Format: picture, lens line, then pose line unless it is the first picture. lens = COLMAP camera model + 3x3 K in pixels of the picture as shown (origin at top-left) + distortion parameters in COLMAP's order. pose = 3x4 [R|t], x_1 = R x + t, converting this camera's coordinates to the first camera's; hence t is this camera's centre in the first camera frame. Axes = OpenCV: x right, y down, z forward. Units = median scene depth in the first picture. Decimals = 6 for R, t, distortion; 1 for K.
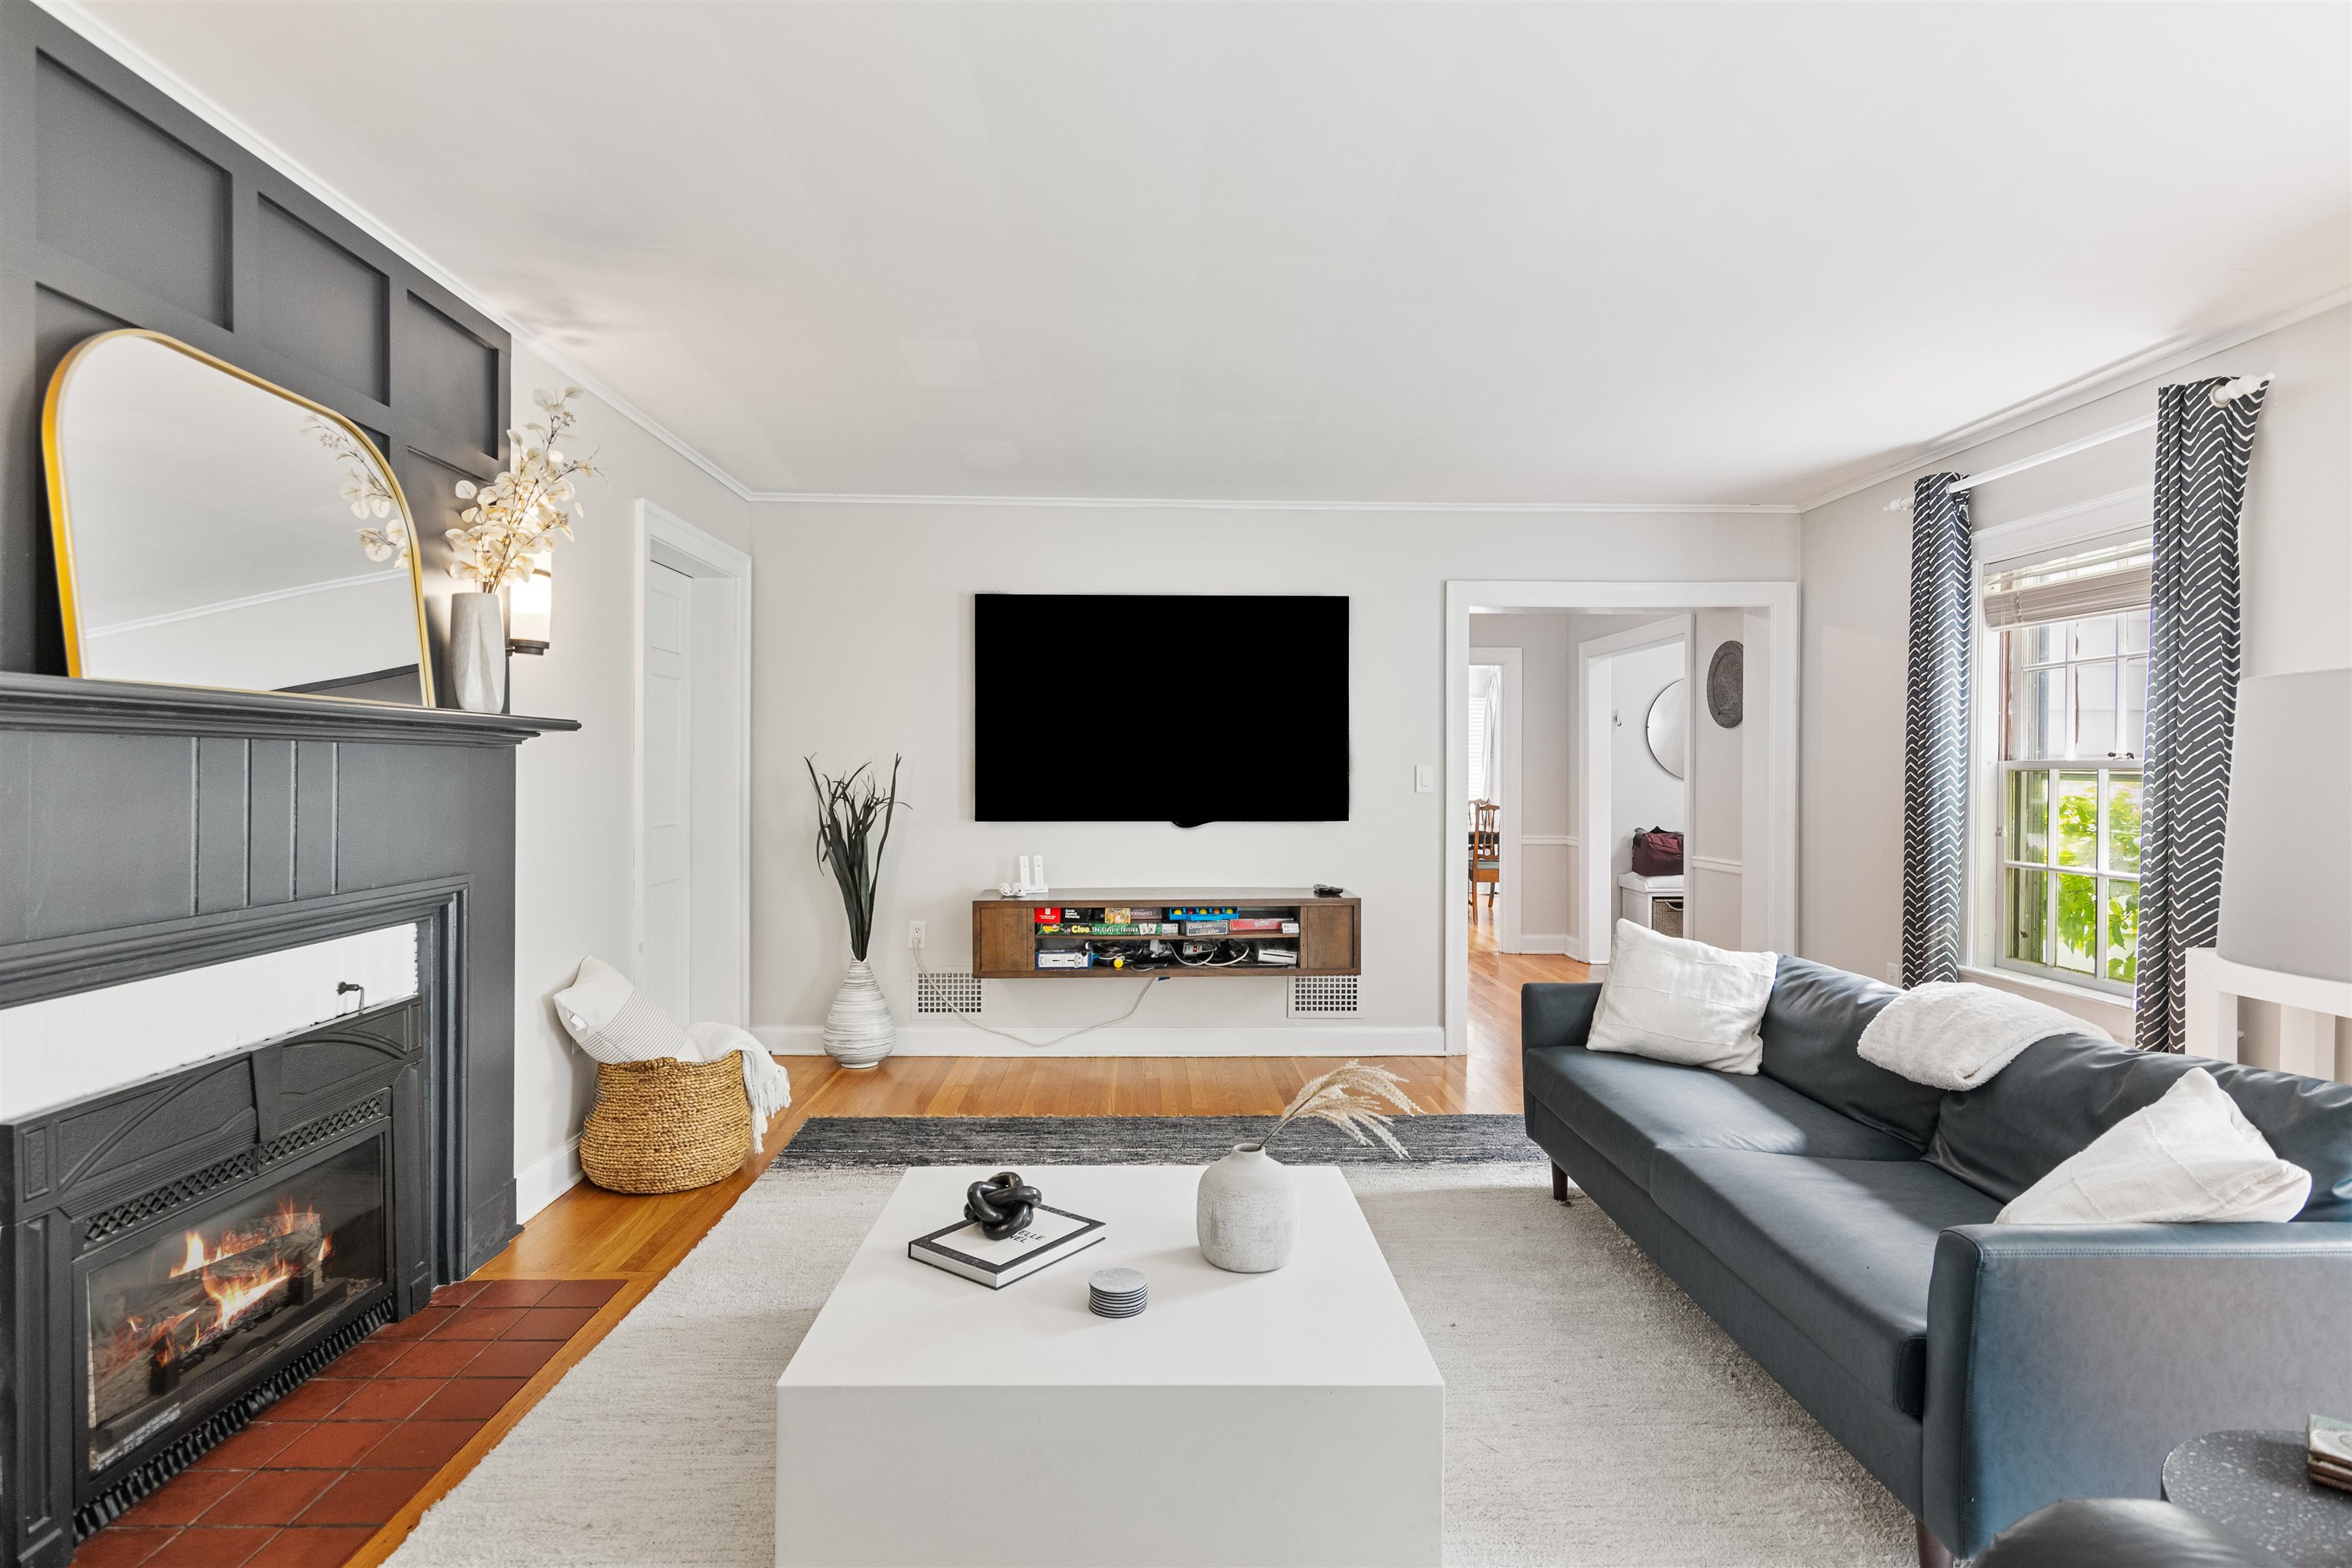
lens RADIAL K [[1193.5, 0, 1180.8], [0, 1193.5, 777.4], [0, 0, 1]] dist [-0.006444, 0.000584]
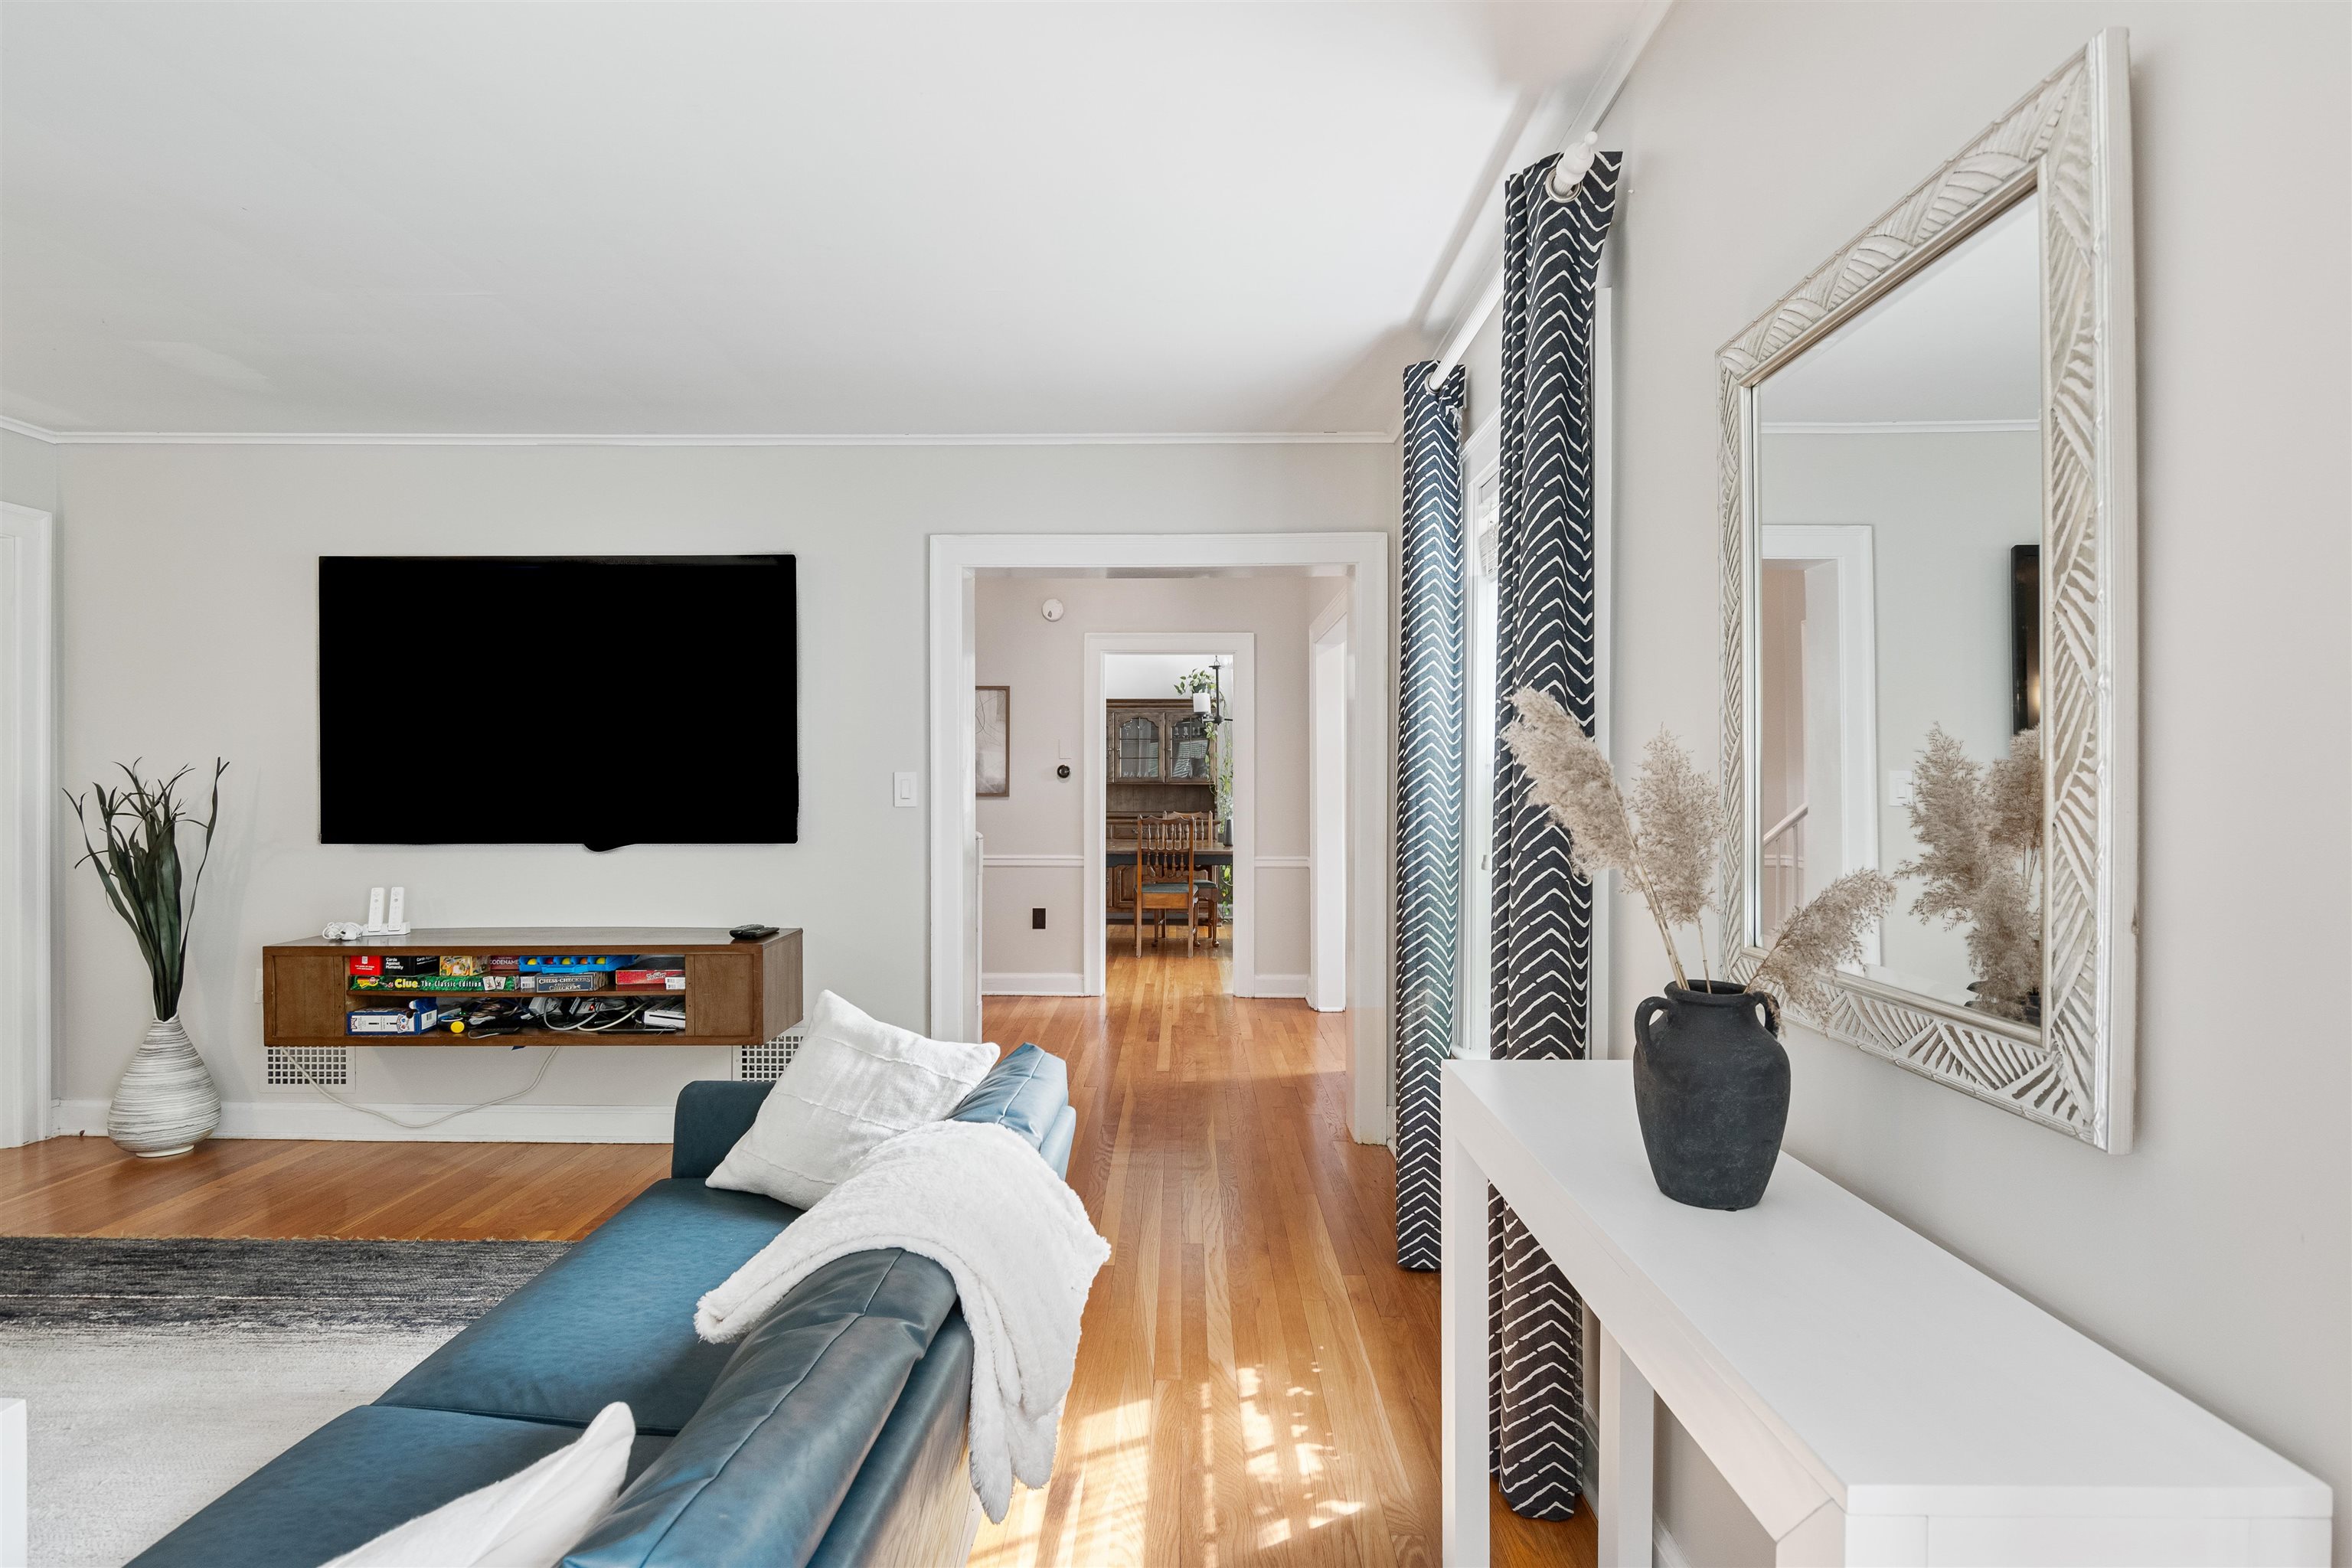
lens RADIAL K [[1243.8, 0, 1170.4], [0, 1243.8, 783.9], [0, 0, 1]] dist [-0.005707, -0.000039]
pose [[0.999273, -0.001668, -0.038084, 0.444211], [0.001512, 0.999990, -0.004140, 0.001453], [0.038091, 0.004079, 0.999266, 0.211492]]
